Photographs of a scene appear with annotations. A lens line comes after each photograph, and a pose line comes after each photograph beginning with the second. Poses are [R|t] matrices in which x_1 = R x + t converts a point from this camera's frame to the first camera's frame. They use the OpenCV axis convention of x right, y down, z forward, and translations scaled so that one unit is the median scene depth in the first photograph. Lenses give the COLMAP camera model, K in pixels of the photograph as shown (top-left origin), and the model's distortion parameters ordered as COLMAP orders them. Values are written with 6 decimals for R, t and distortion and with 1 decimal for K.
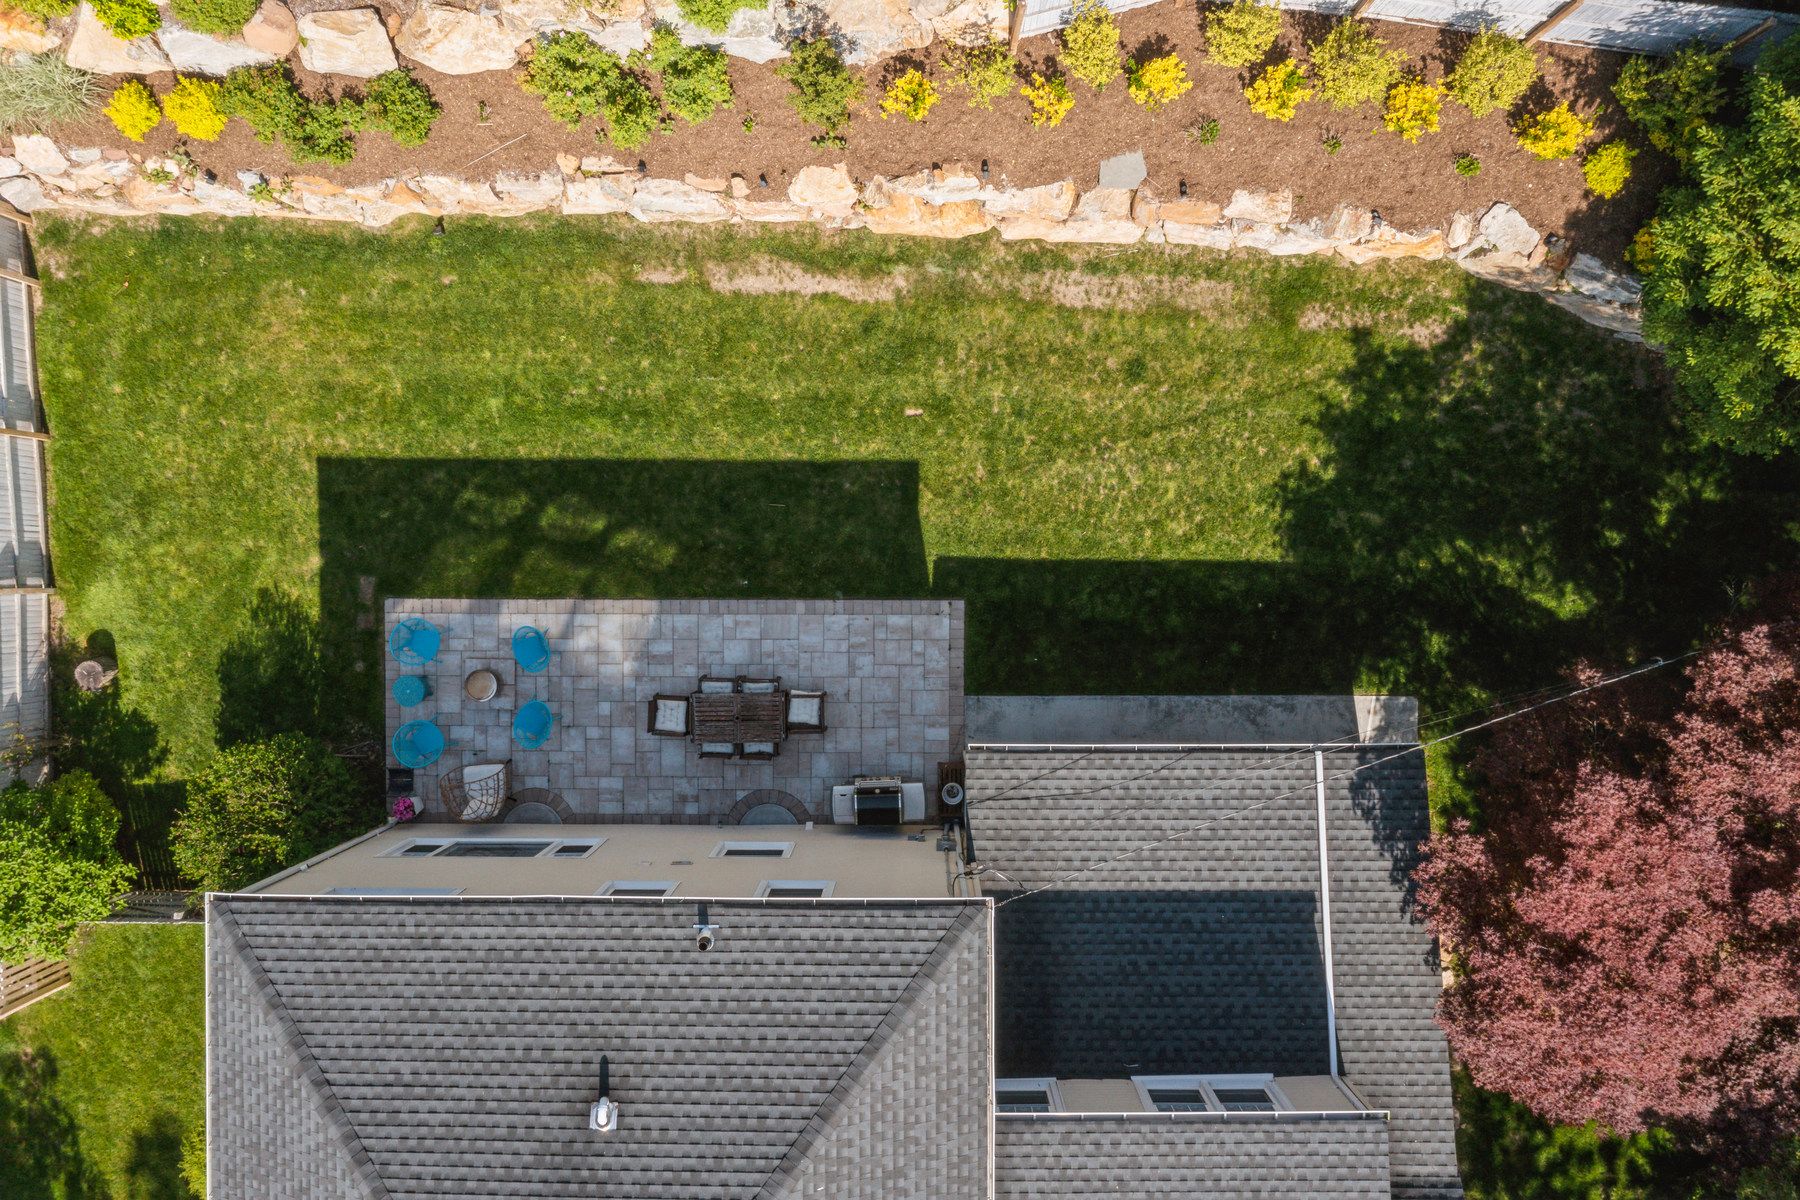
lens RADIAL K [[1477.3, 0, 900.0], [0, 1477.3, 600.0], [0, 0, 1]] dist [0.006029, 0.005253]
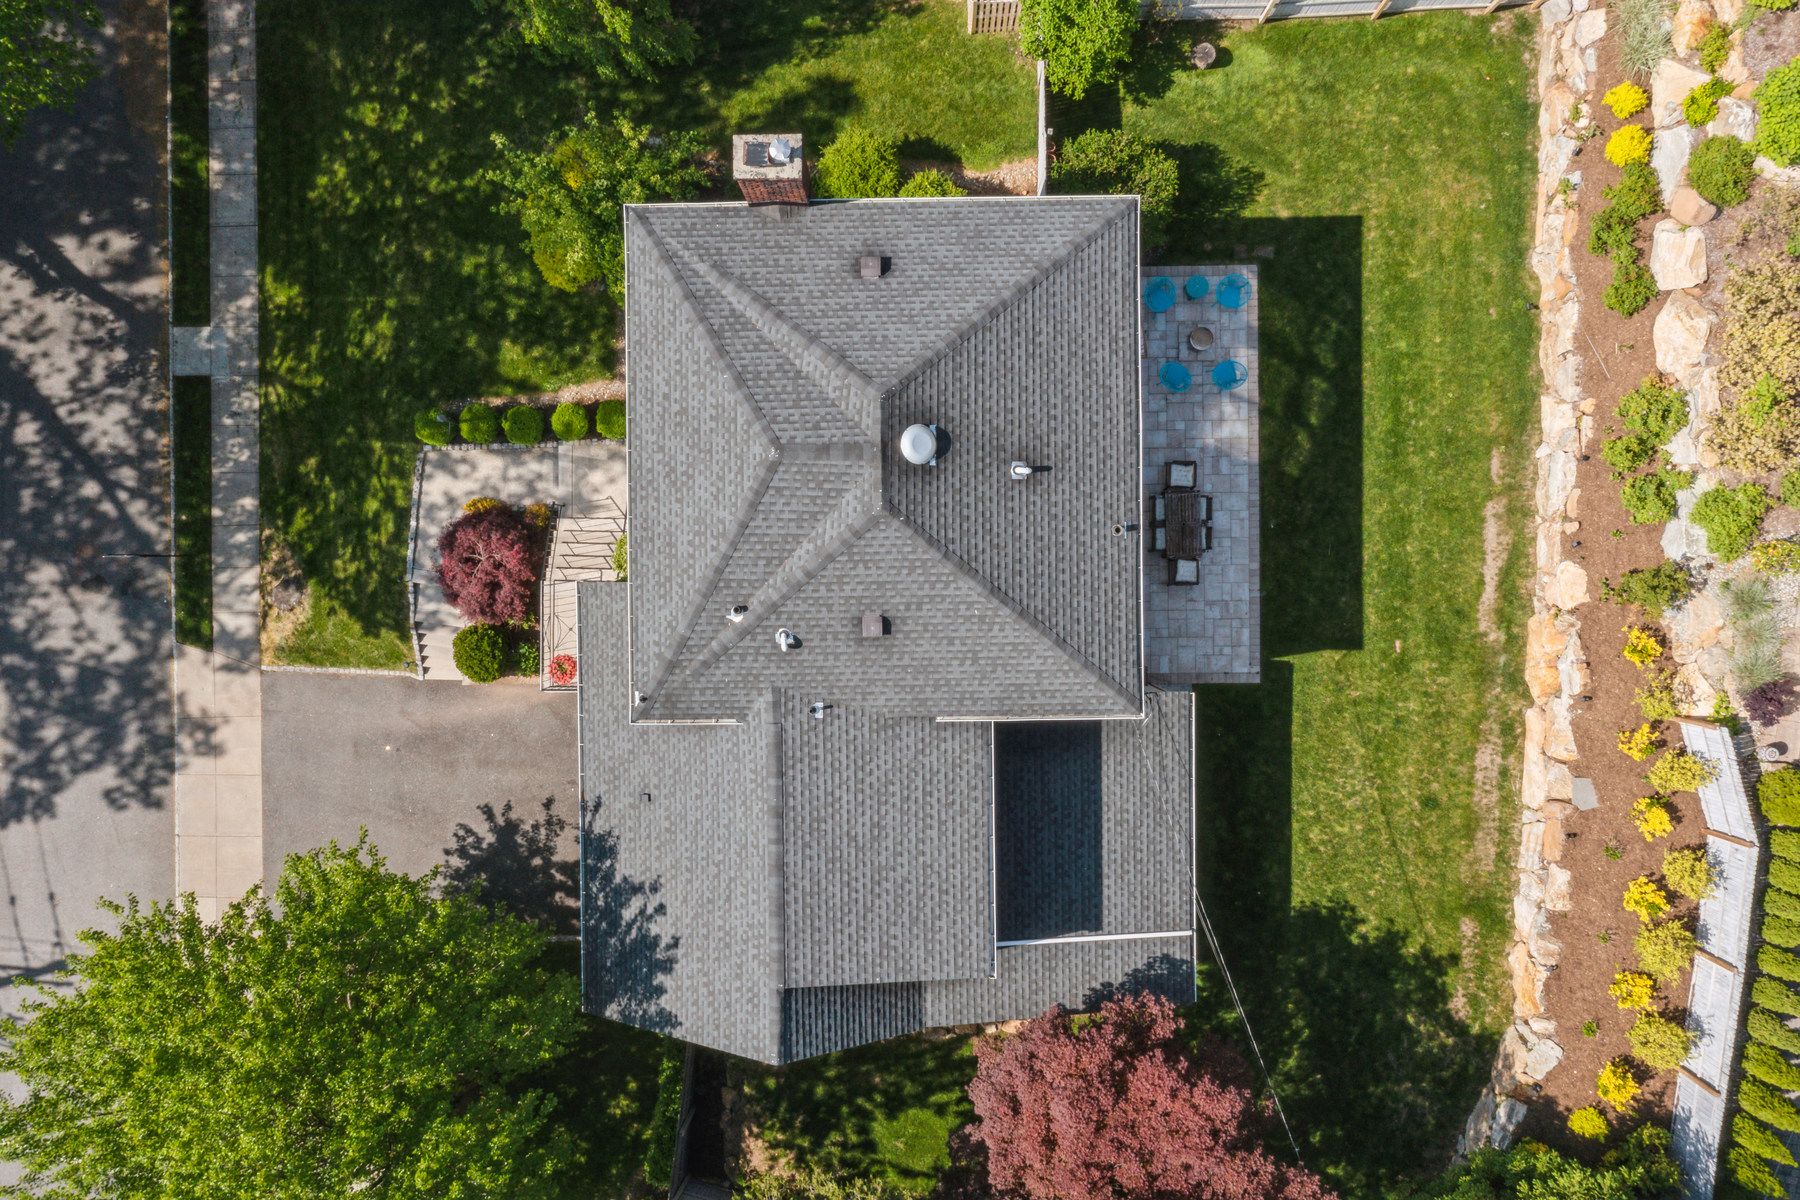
lens RADIAL K [[1459.7, 0, 900.0], [0, 1459.7, 600.0], [0, 0, 1]] dist [0.002046, -0.001028]
pose [[0.011083, 0.999446, 0.031371, -0.087727], [-0.999932, 0.011190, -0.003244, 0.368572], [-0.003593, -0.031333, 0.999503, -0.404096]]
